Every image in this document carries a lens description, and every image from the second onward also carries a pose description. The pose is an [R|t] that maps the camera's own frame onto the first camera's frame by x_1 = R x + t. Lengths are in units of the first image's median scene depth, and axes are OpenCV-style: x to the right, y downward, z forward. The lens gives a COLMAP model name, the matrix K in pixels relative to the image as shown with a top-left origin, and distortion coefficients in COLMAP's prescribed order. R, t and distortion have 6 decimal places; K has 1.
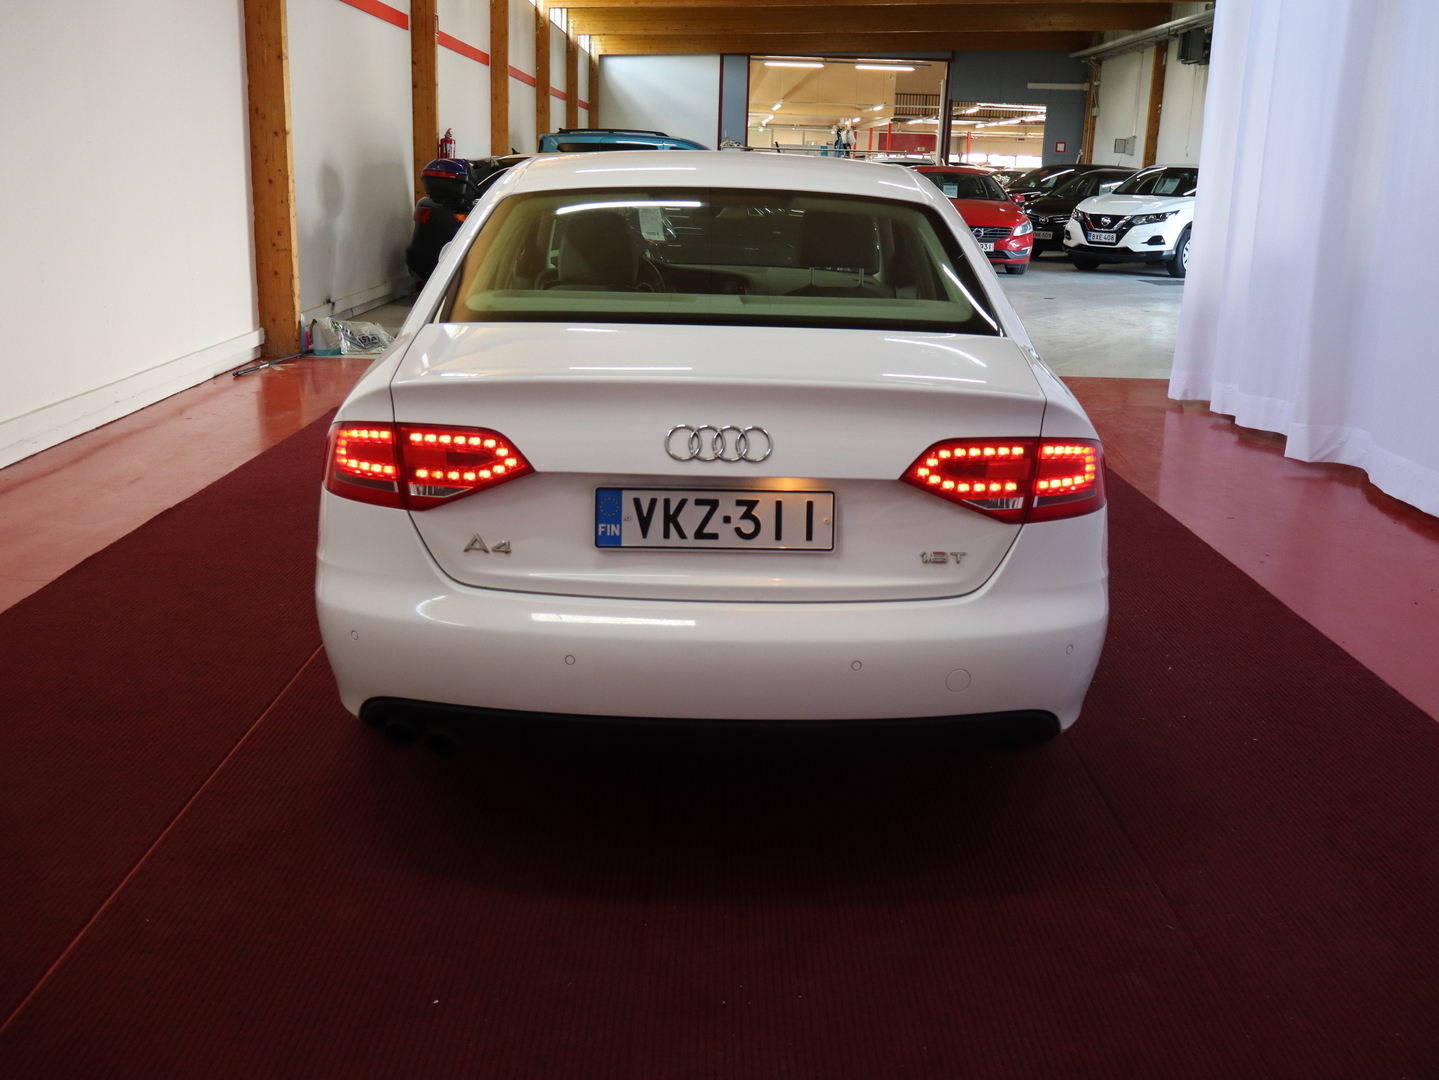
lens RADIAL K [[1346.4, 0, 717.0], [0, 1346.4, 509.6], [0, 0, 1]] dist [0.007434, -0.012652]
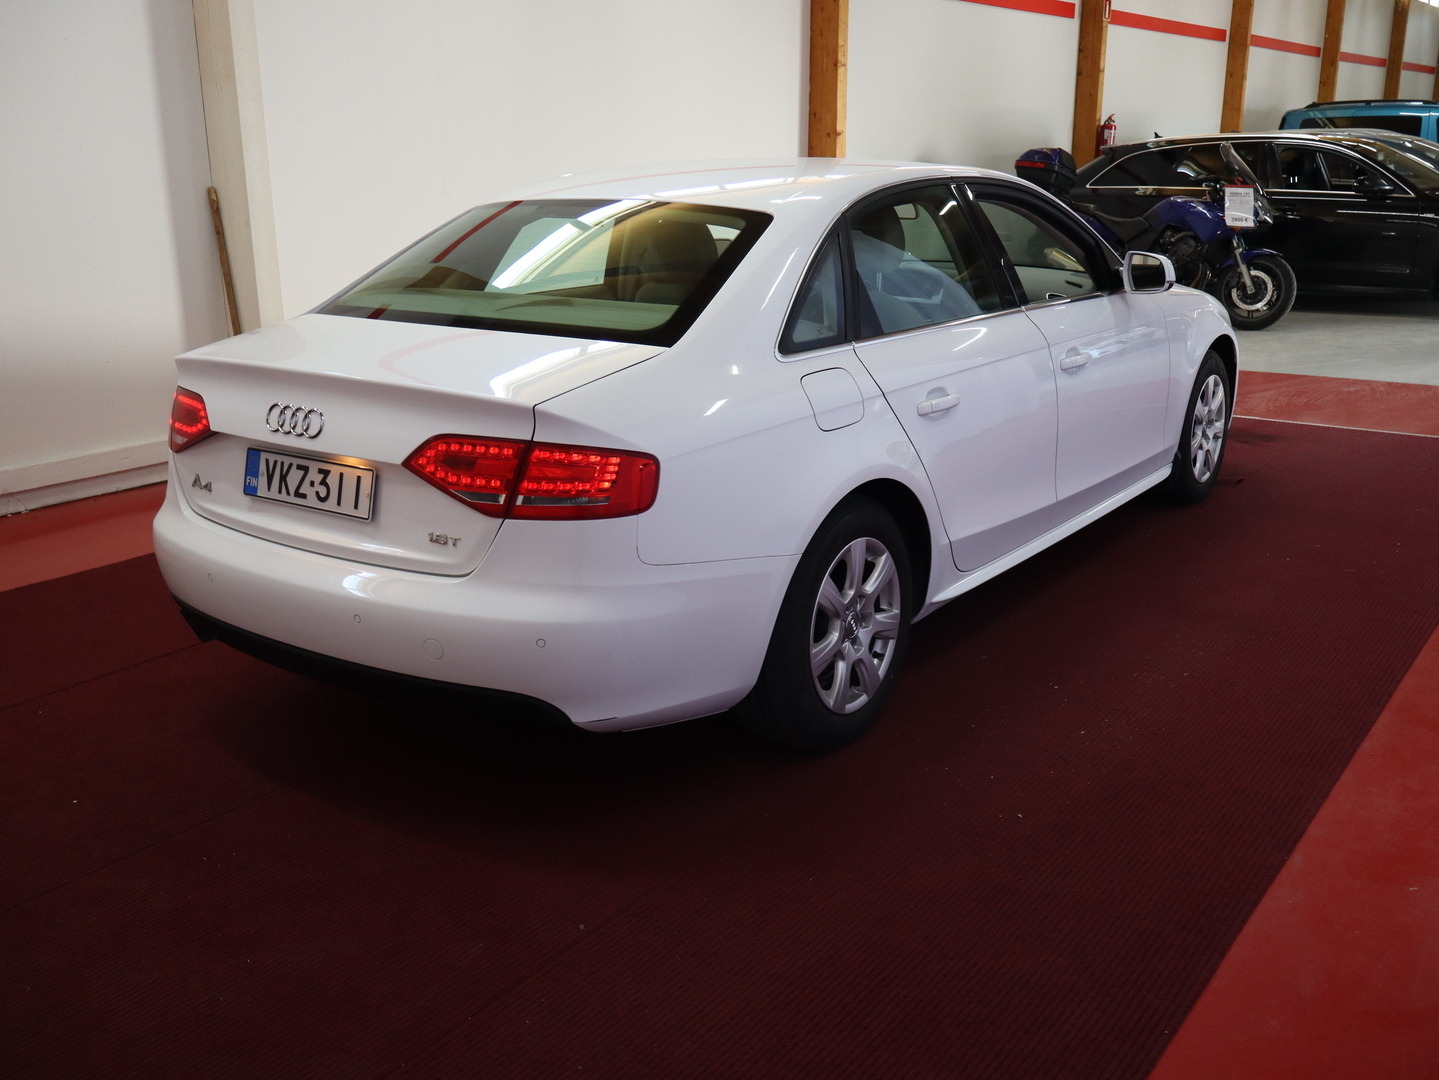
lens RADIAL K [[1299.3, 0, 719.5], [0, 1299.3, 540.0], [0, 0, 1]] dist [0.025603, -0.004477]
pose [[0.810568, 0.134802, -0.569919, 0.970827], [-0.110958, 0.990872, 0.076559, -0.072200], [0.575037, 0.001180, 0.818127, 0.247374]]
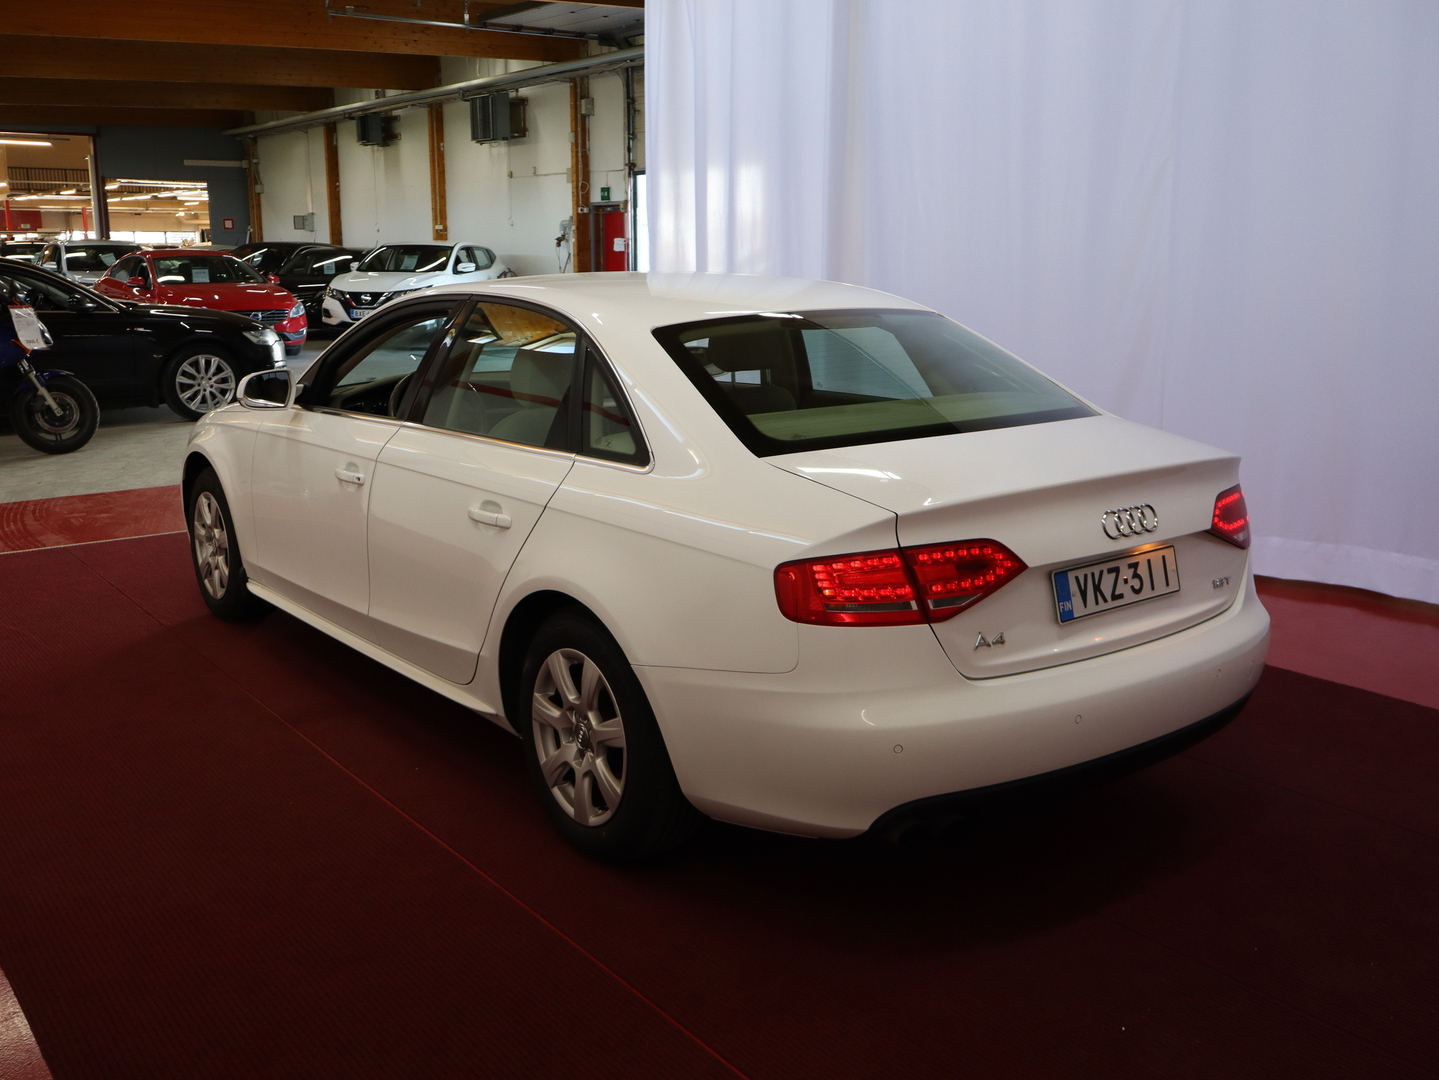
lens RADIAL K [[1346.4, 0, 717.0], [0, 1346.4, 509.6], [0, 0, 1]] dist [0.007434, -0.012652]
pose [[0.802563, -0.141721, 0.579489, -0.999329], [0.170112, 0.985410, 0.005397, -0.127482], [-0.571799, 0.094246, 0.814962, 0.190966]]
